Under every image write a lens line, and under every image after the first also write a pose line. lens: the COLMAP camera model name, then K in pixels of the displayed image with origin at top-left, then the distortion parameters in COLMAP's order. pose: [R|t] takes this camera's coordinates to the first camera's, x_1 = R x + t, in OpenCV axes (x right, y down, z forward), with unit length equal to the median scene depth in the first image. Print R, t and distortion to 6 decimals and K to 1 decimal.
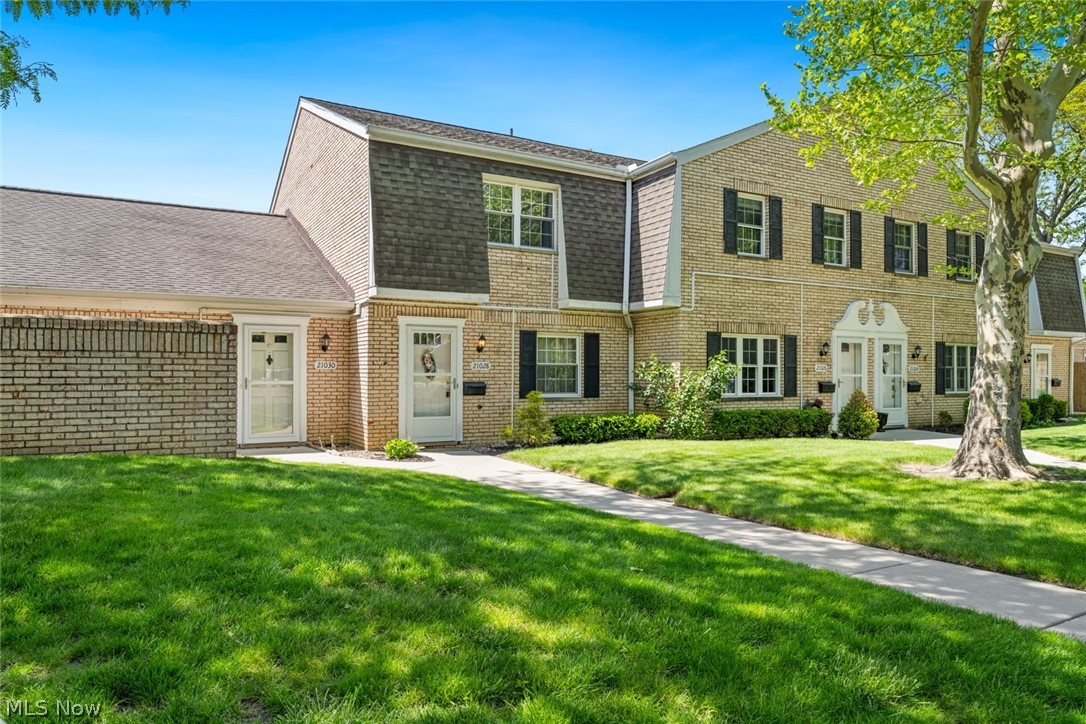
lens RADIAL K [[749.6, 0, 543.2], [0, 749.6, 364.1], [0, 0, 1]] dist [-0.000681, -0.000967]
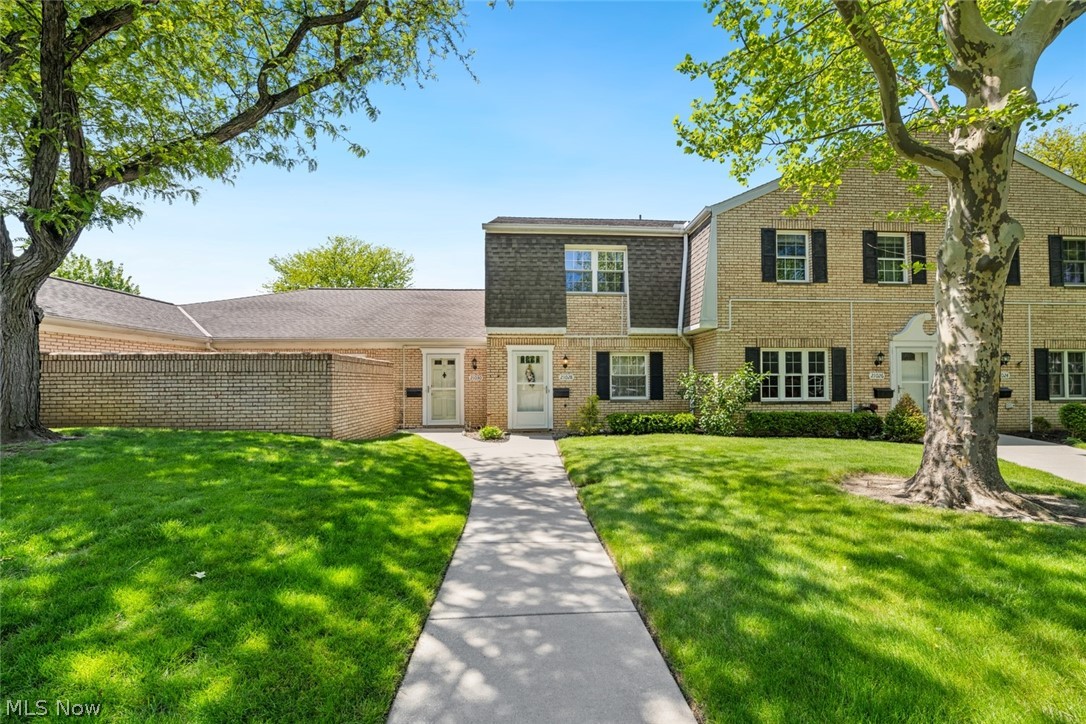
lens RADIAL K [[444.3, 0, 543.2], [0, 444.3, 370.4], [0, 0, 1]] dist [-0.000664, -0.000093]
pose [[0.891337, -0.018115, -0.452980, 0.272355], [0.012099, 0.999796, -0.016174, 0.002505], [0.453180, 0.008936, 0.891374, 0.219755]]
